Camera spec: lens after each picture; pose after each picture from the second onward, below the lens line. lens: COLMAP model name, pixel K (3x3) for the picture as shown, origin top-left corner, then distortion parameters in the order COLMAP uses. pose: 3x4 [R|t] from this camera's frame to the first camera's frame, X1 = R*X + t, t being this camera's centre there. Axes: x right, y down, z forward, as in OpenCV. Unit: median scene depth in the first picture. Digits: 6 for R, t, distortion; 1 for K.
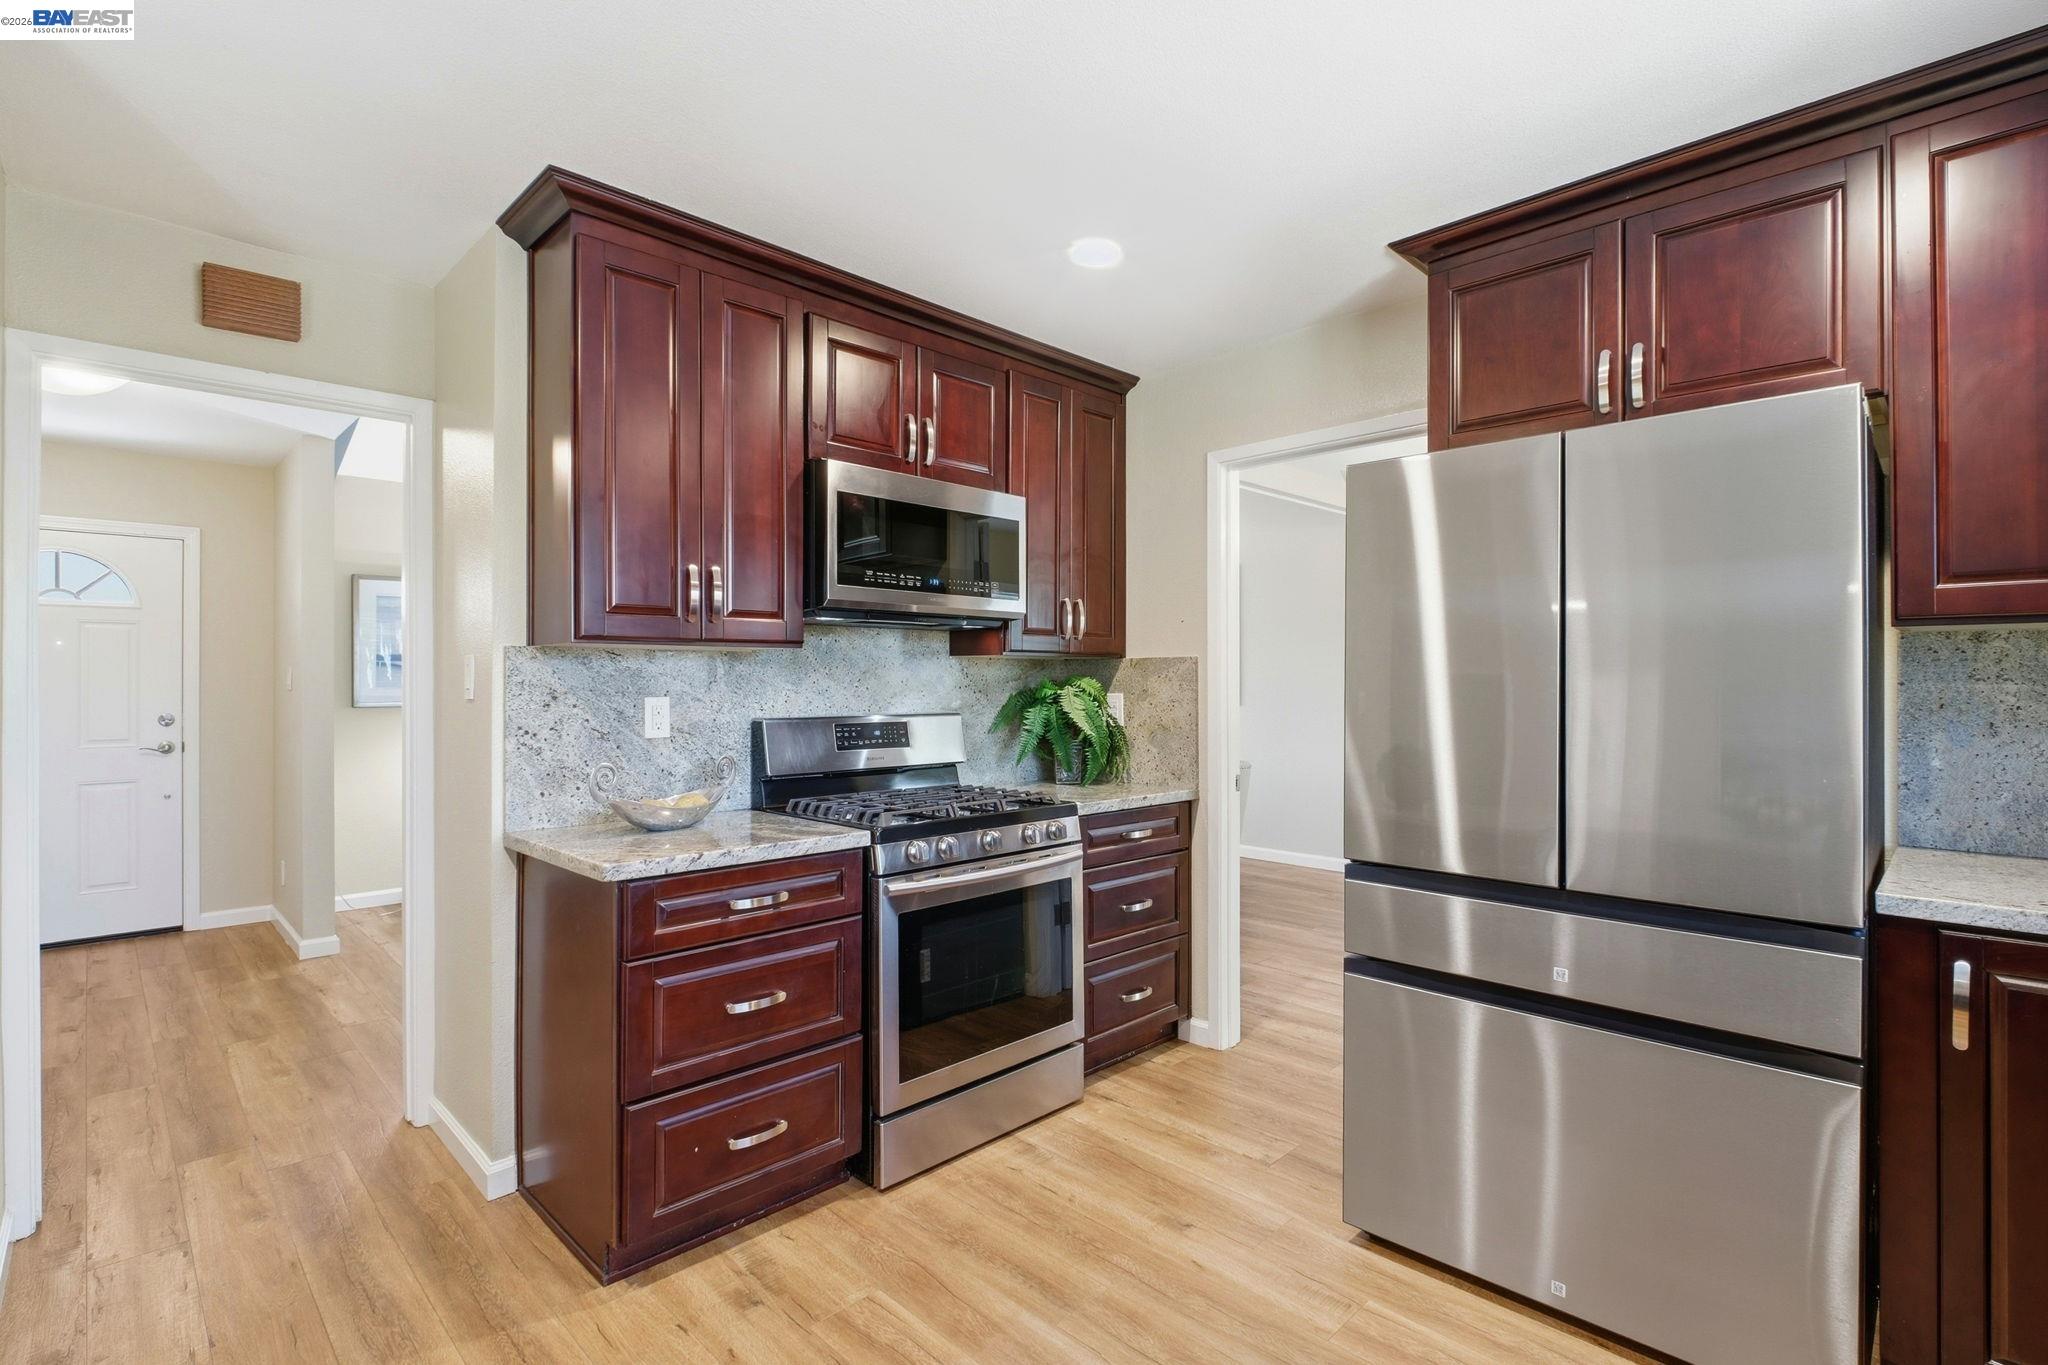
lens RADIAL K [[967.0, 0, 1024.0], [0, 967.0, 682.5], [0, 0, 1]] dist [0.001089, -0.000212]
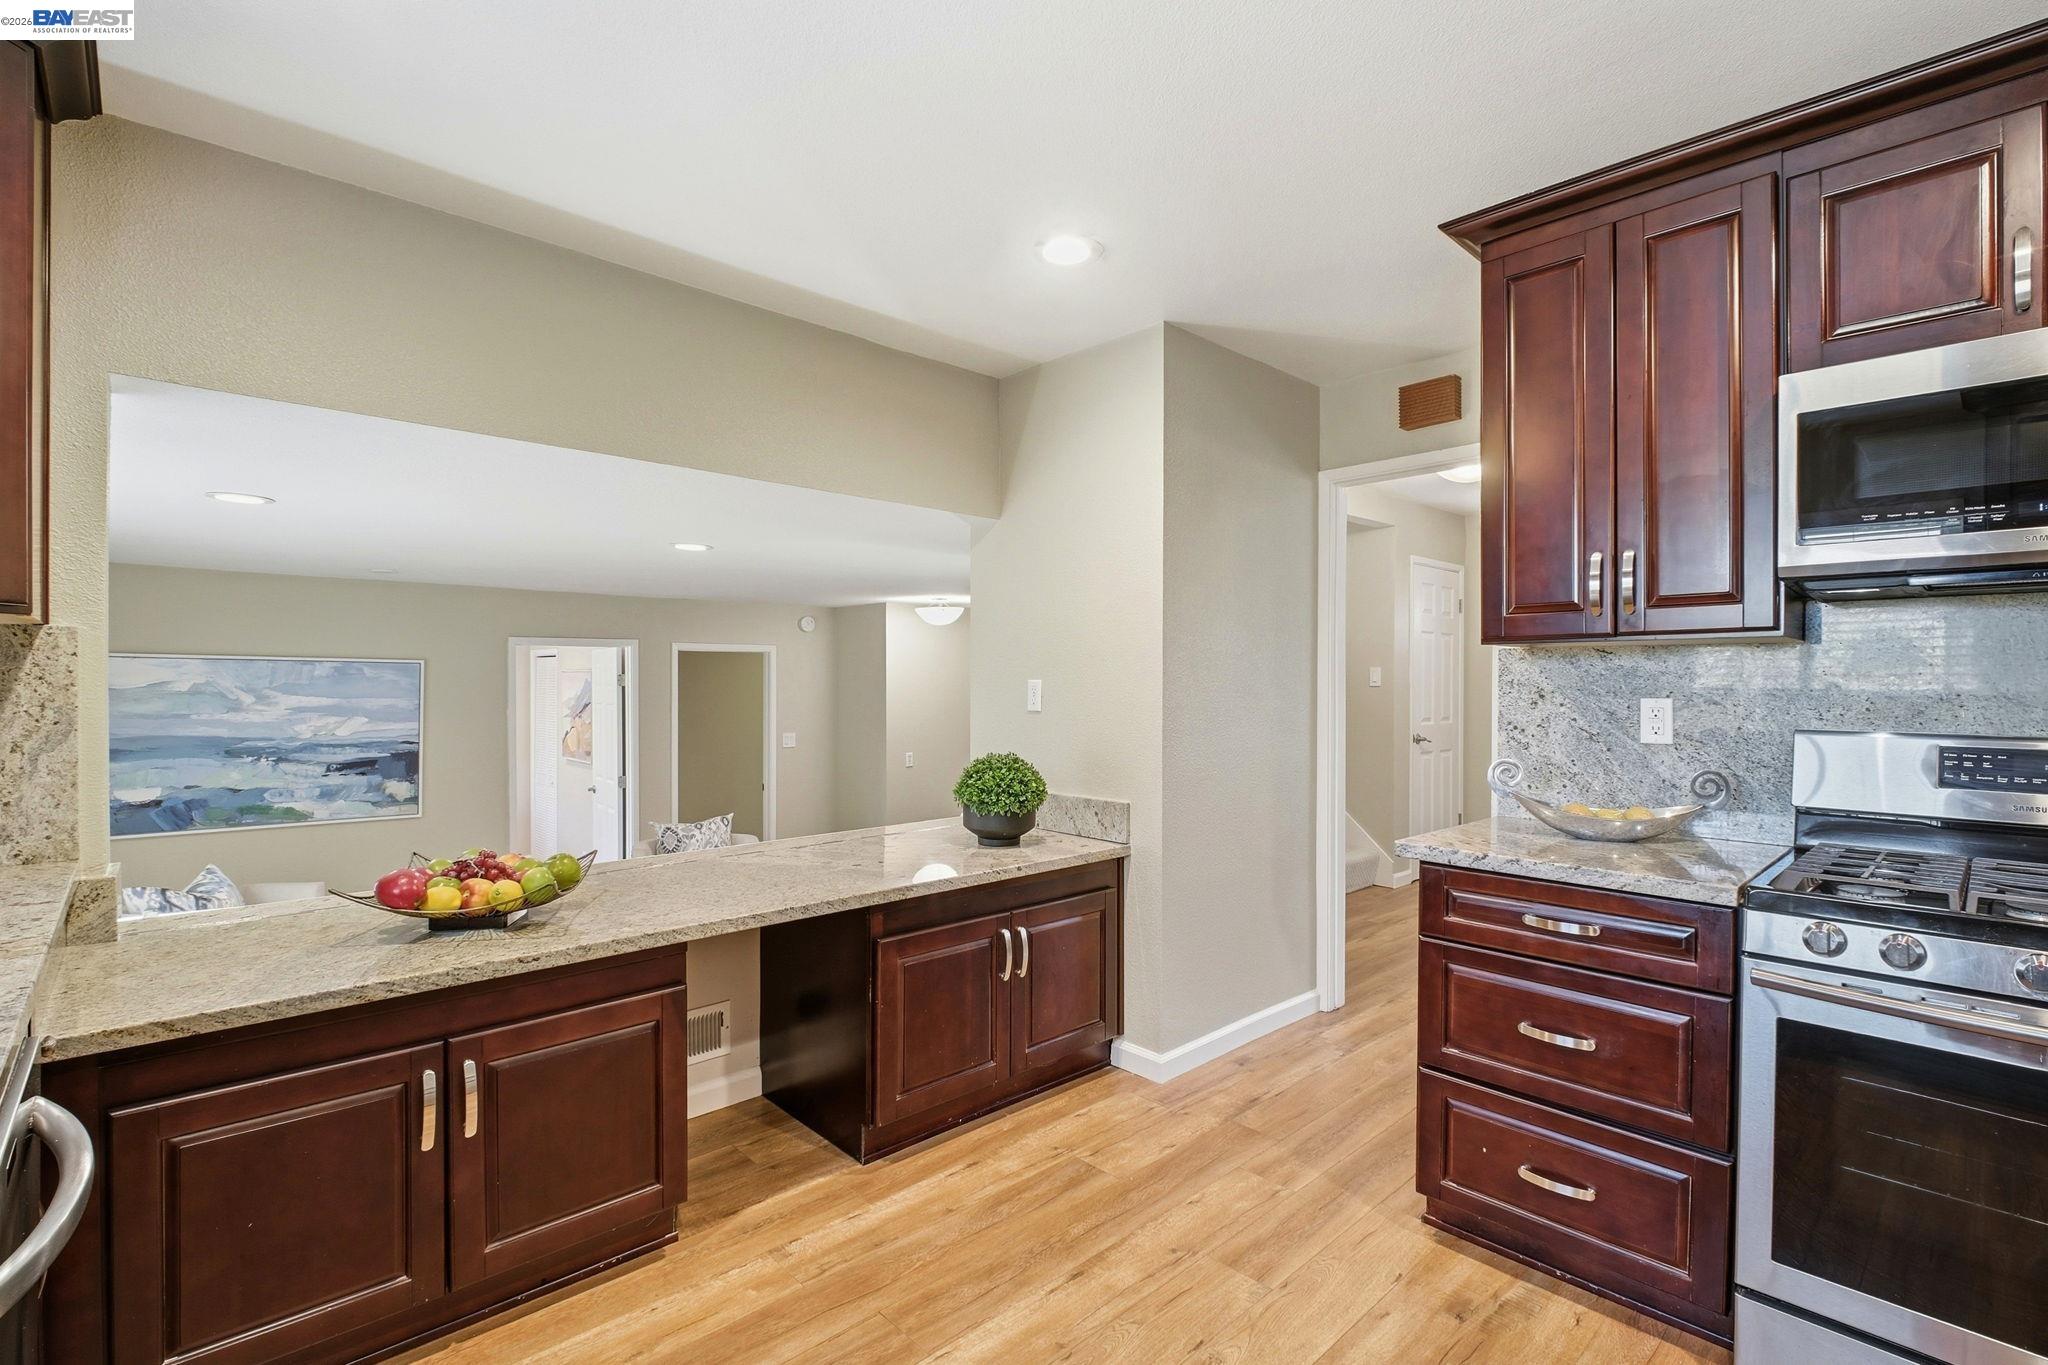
lens RADIAL K [[939.6, 0, 1047.4], [0, 939.6, 689.8], [0, 0, 1]] dist [-0.003553, -0.001168]
pose [[-0.014551, 0.011129, -0.999832, 0.561516], [-0.000920, 0.999937, 0.011144, -0.002106], [0.999894, 0.001082, -0.014540, 0.501661]]
